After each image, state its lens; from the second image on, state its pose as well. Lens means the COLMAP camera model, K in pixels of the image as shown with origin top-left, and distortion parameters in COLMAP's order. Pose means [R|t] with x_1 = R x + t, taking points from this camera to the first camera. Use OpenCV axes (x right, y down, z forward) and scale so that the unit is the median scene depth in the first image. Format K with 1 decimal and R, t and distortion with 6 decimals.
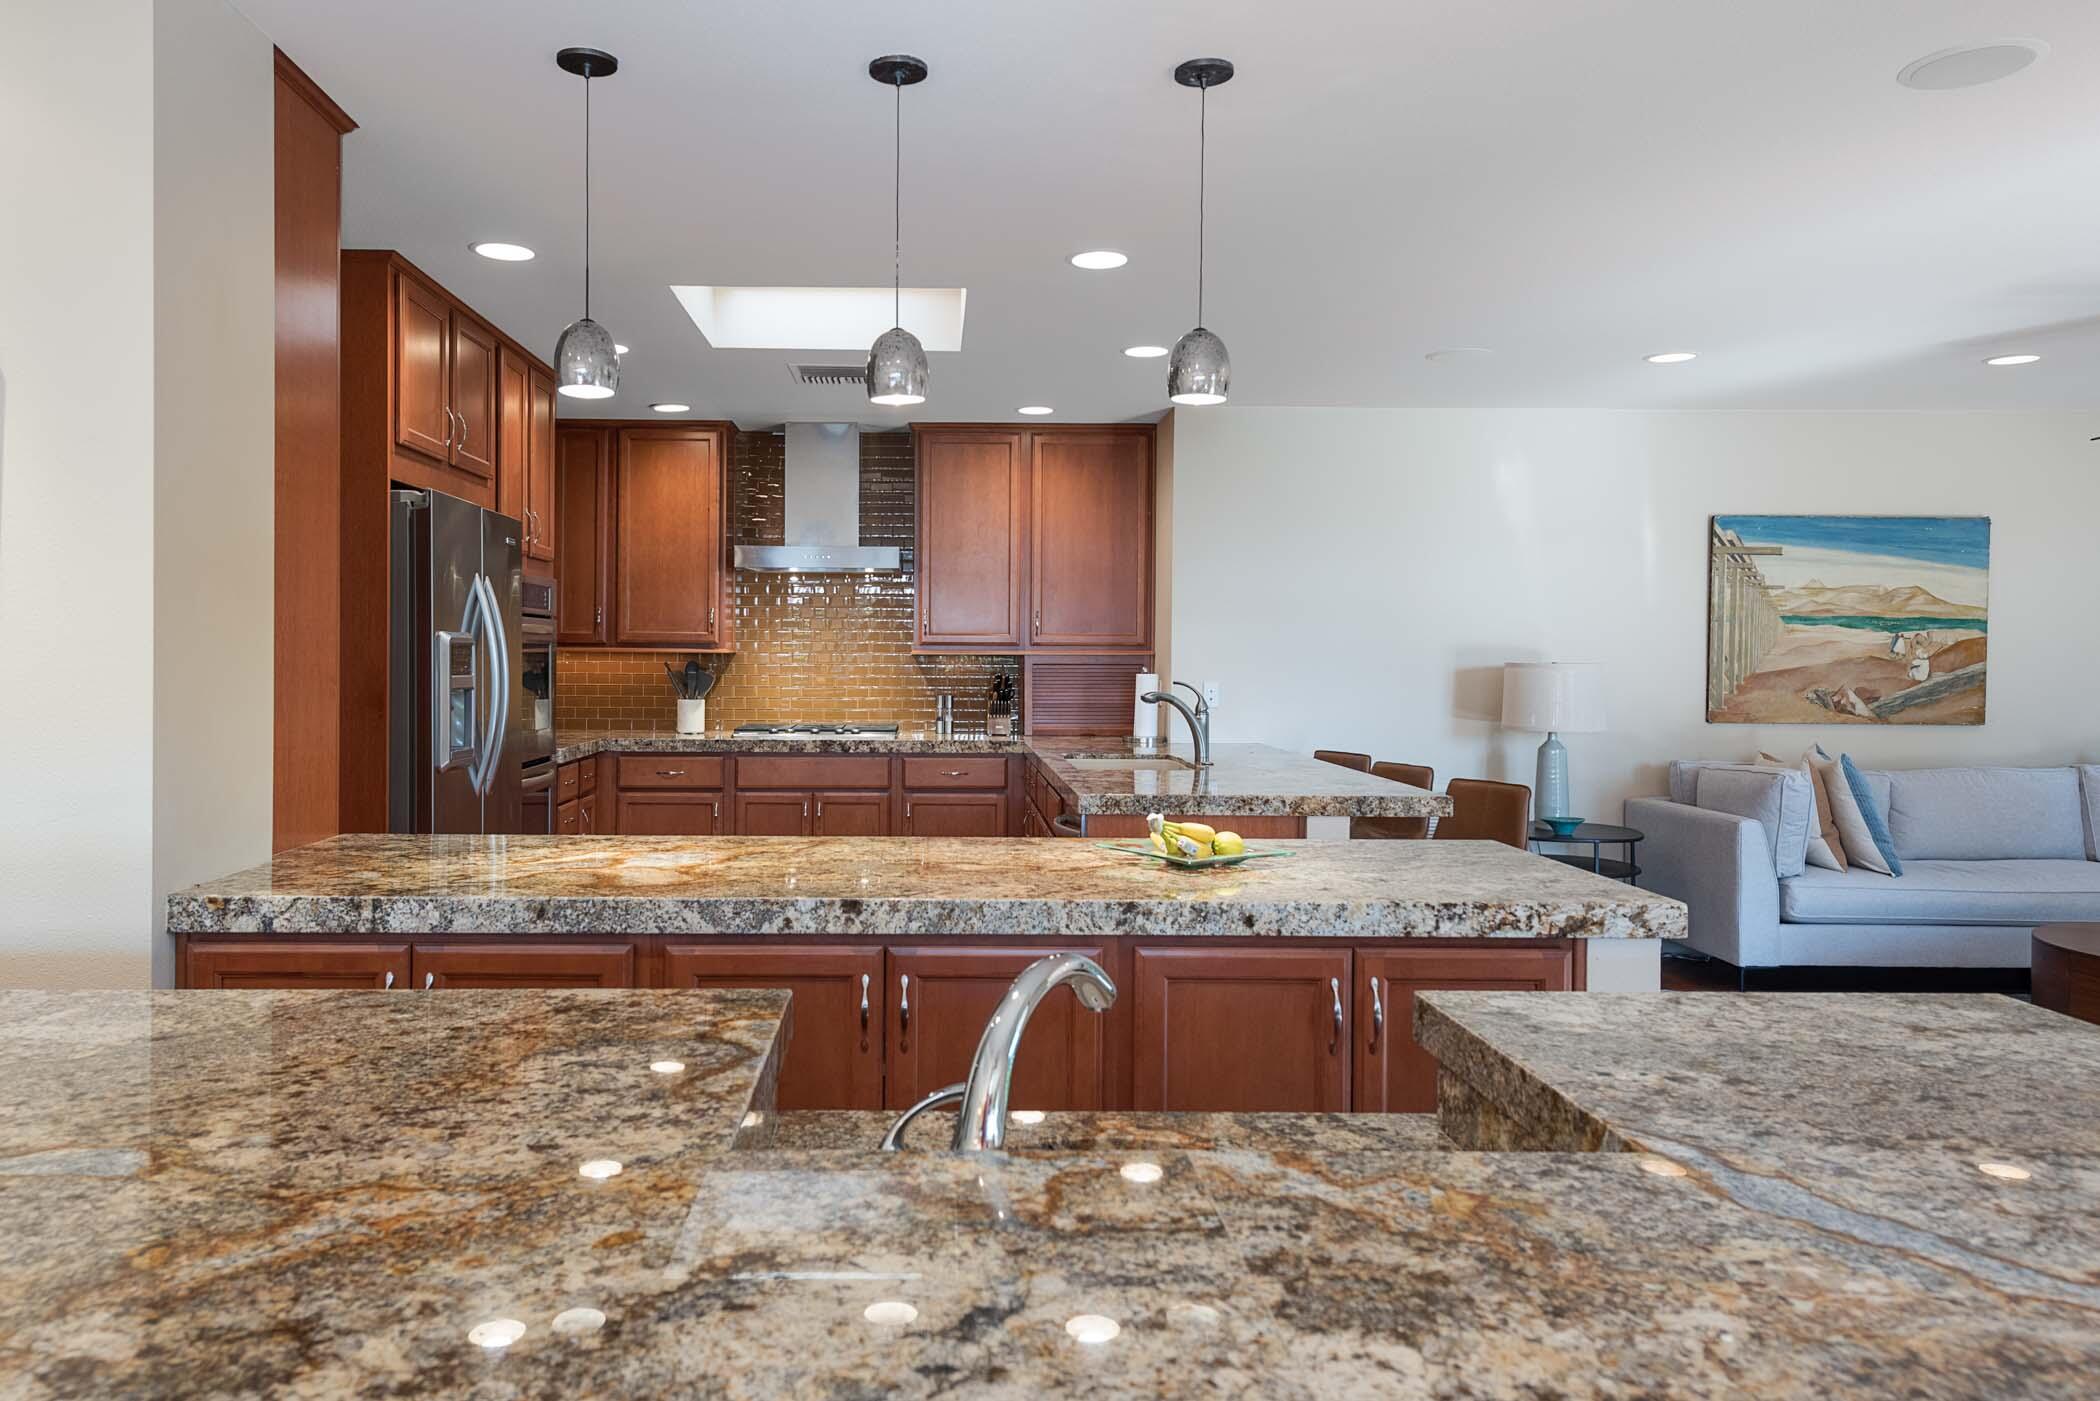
lens RADIAL K [[1403.6, 0, 952.9], [0, 1403.6, 658.2], [0, 0, 1]] dist [0.004182, -0.000400]
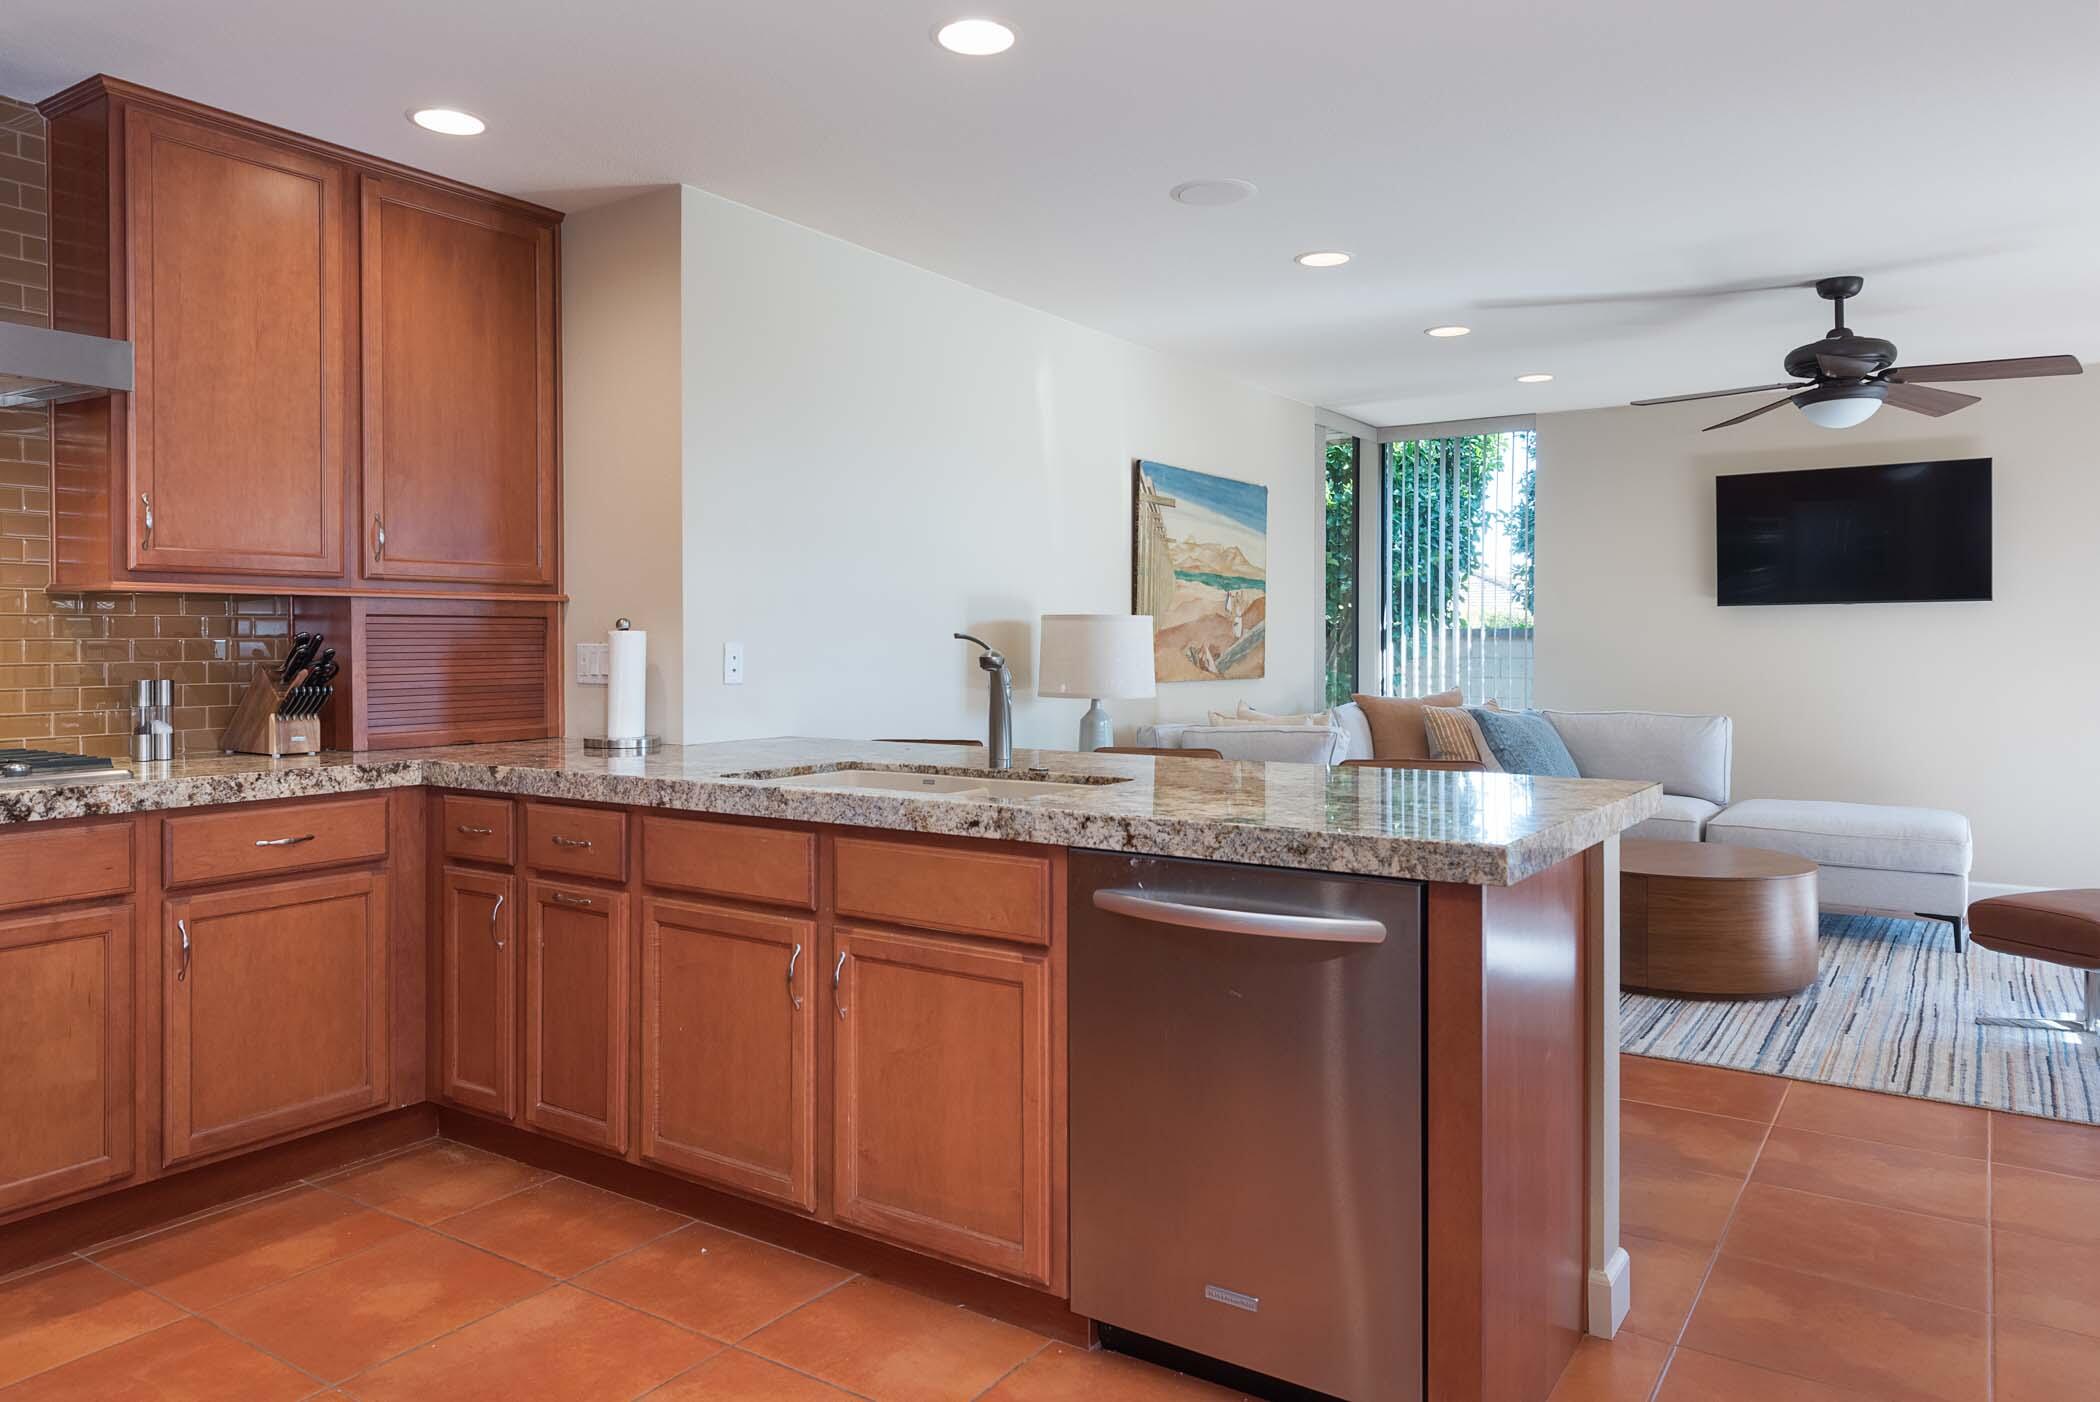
lens RADIAL K [[1393.6, 0, 1058.9], [0, 1393.6, 670.2], [0, 0, 1]] dist [0.008194, -0.000481]
pose [[0.559486, -0.022858, 0.828525, -0.244444], [0.008370, 0.999724, 0.021929, 0.016227], [-0.828798, -0.005334, 0.559523, 0.516950]]
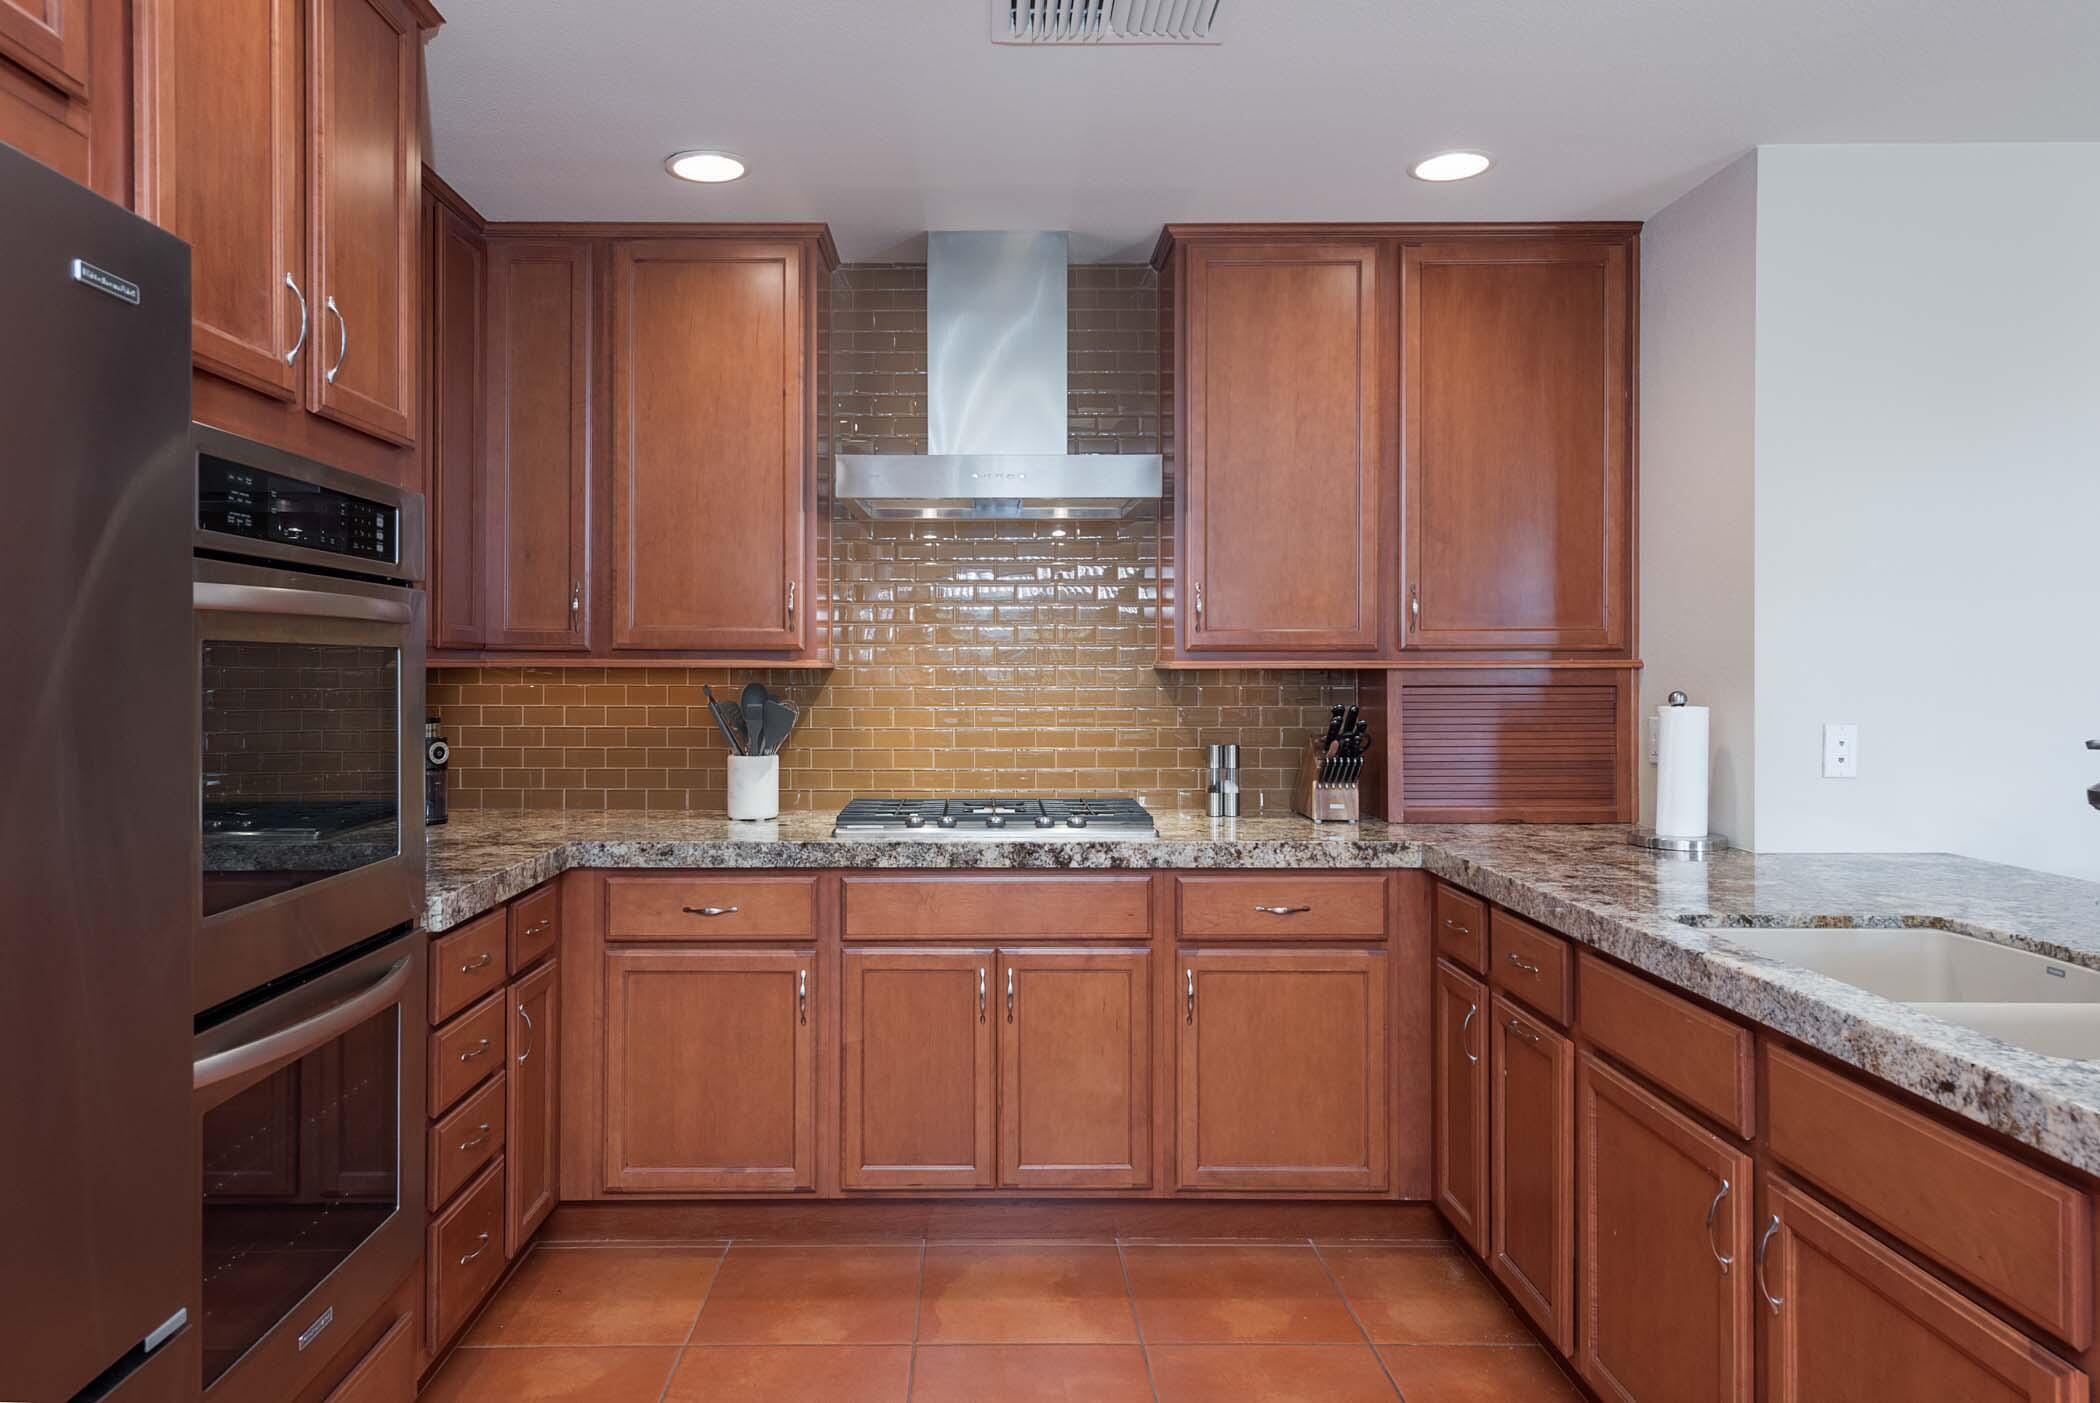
lens RADIAL K [[1327.5, 0, 998.7], [0, 1327.5, 671.7], [0, 0, 1]] dist [0.016419, -0.005573]
pose [[0.999946, -0.003919, -0.009646, -0.094091], [0.003919, 0.999992, -0.000009, -0.002016], [0.009646, -0.000029, 0.999953, 0.529499]]
